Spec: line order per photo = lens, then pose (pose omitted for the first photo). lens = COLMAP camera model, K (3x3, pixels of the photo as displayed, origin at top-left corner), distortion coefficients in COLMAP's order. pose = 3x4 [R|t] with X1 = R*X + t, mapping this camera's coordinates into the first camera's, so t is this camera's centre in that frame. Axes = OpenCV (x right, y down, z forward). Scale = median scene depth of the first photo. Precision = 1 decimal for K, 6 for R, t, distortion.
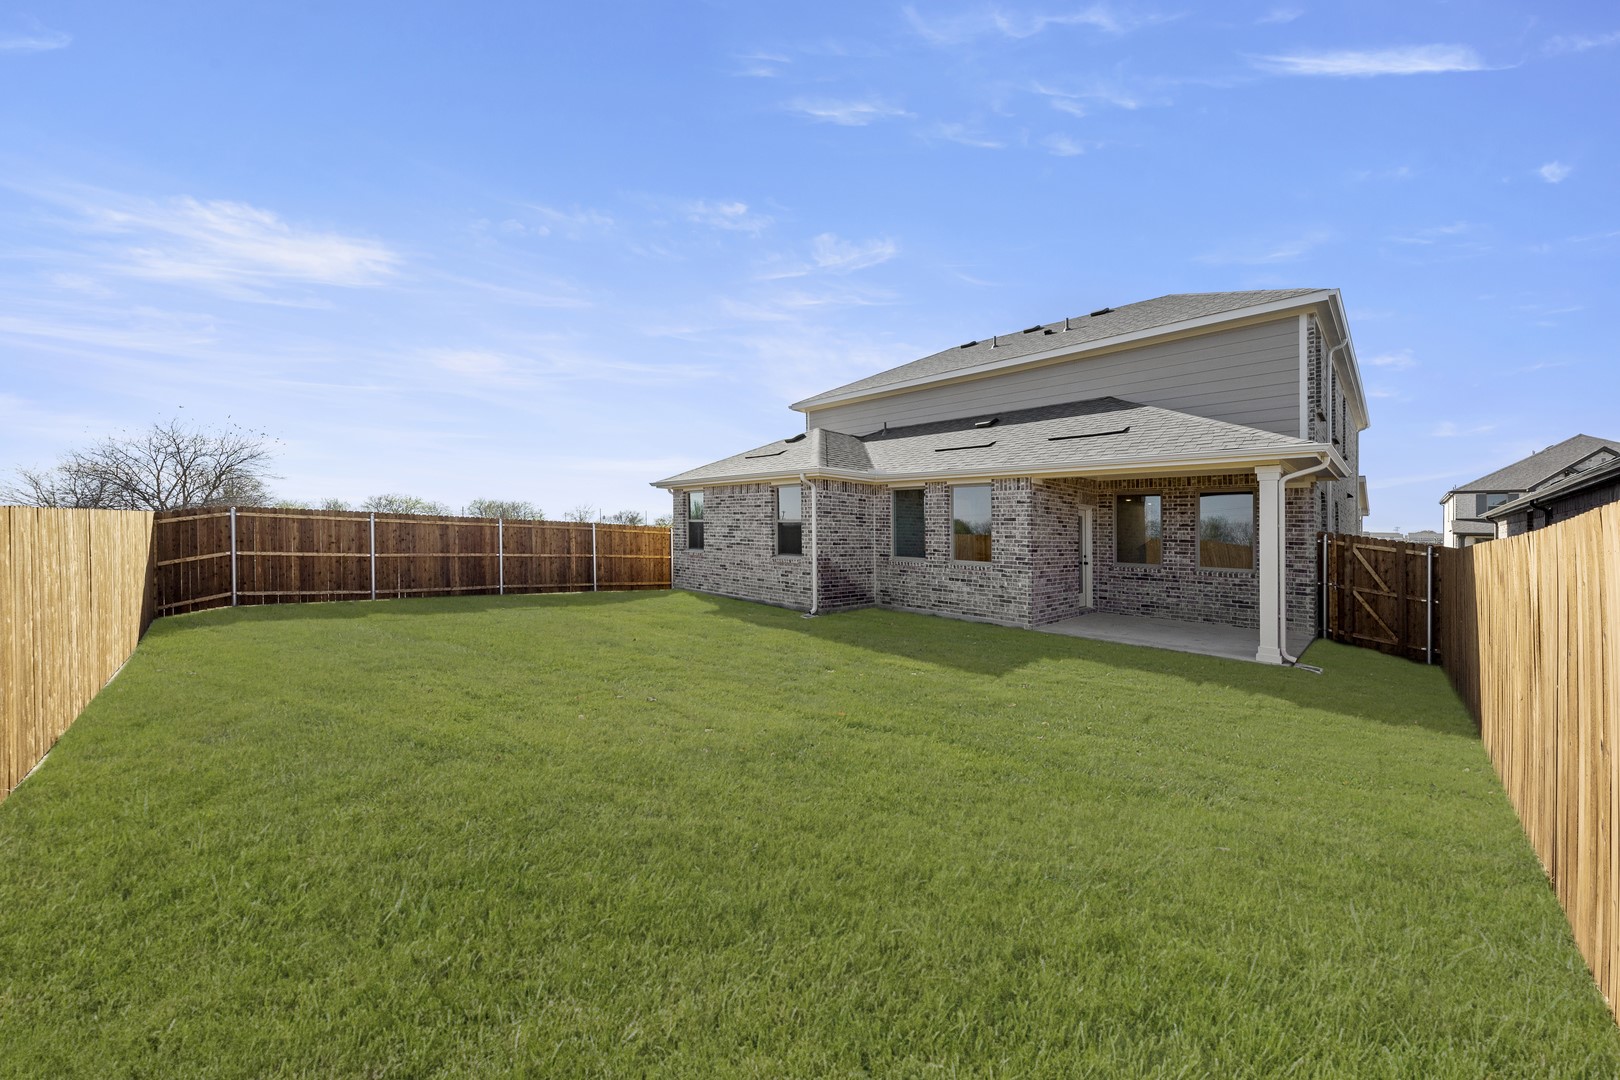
lens RADIAL K [[575.5, 0, 810.0], [0, 575.5, 540.0], [0, 0, 1]] dist [-0.000040, 0.000016]
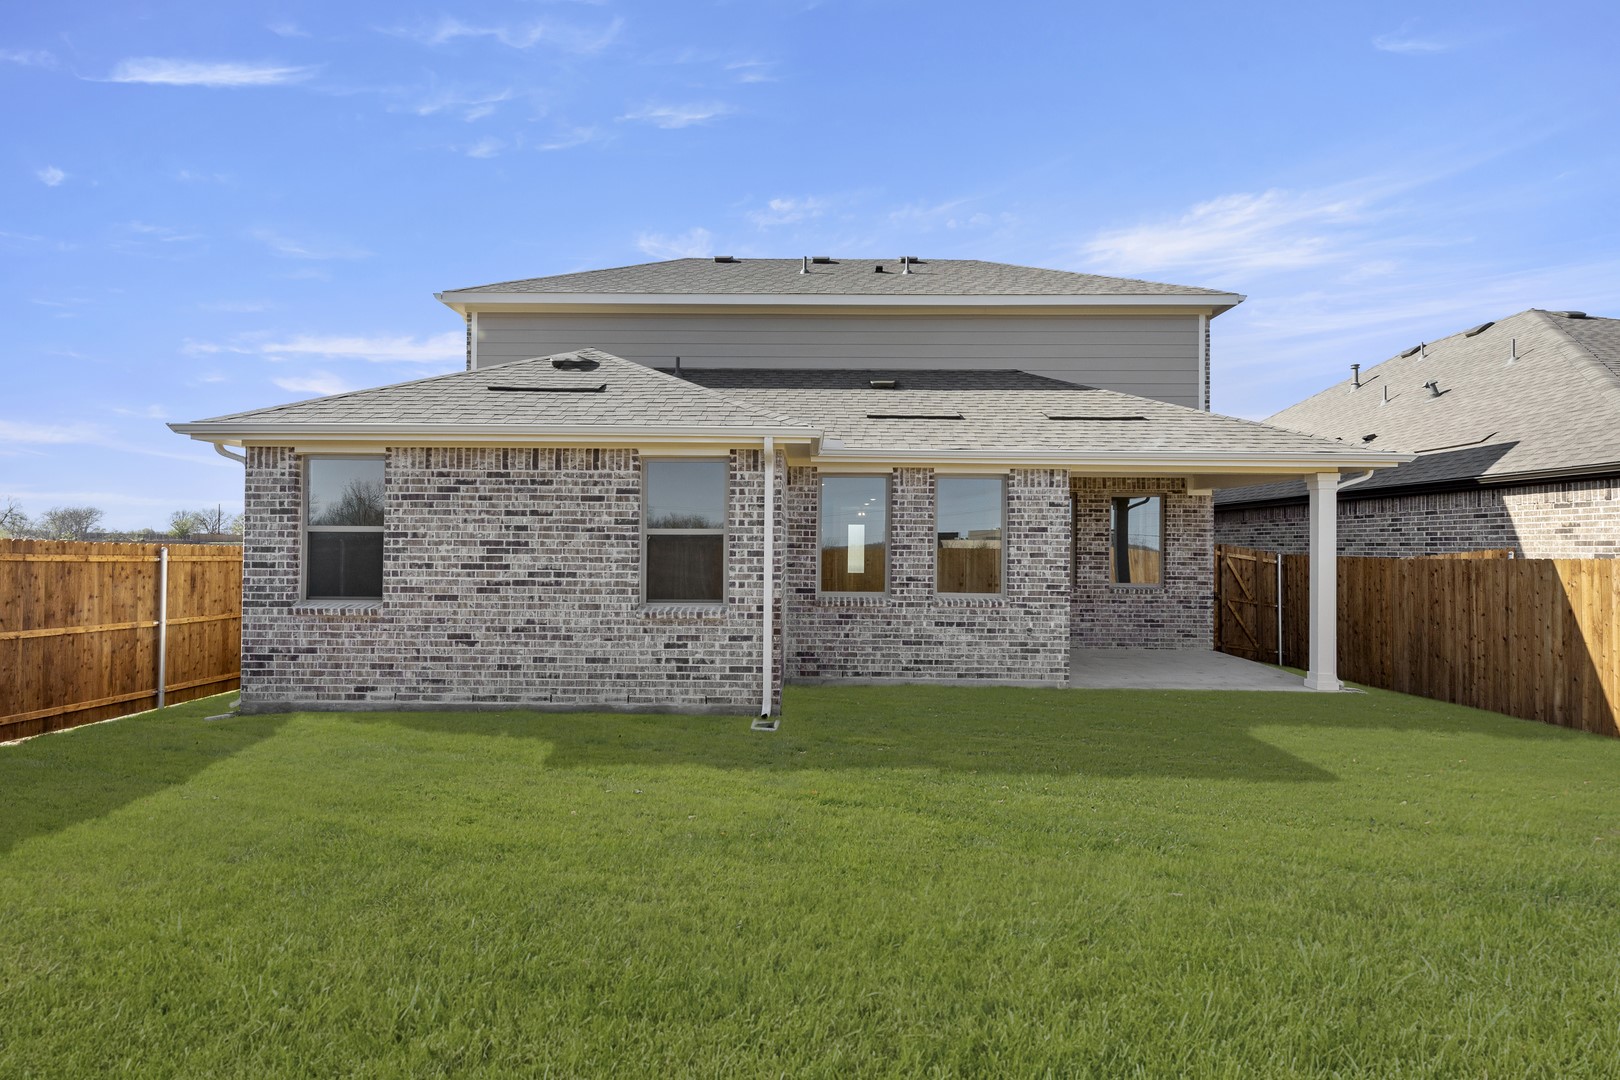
lens RADIAL K [[773.5, 0, 809.3], [0, 773.5, 517.9], [0, 0, 1]] dist [0.002224, -0.000218]
pose [[0.705843, 0.007083, 0.708333, -0.424192], [0.017494, 0.999471, -0.027426, -0.025127], [-0.708153, 0.031750, 0.705345, 0.470302]]
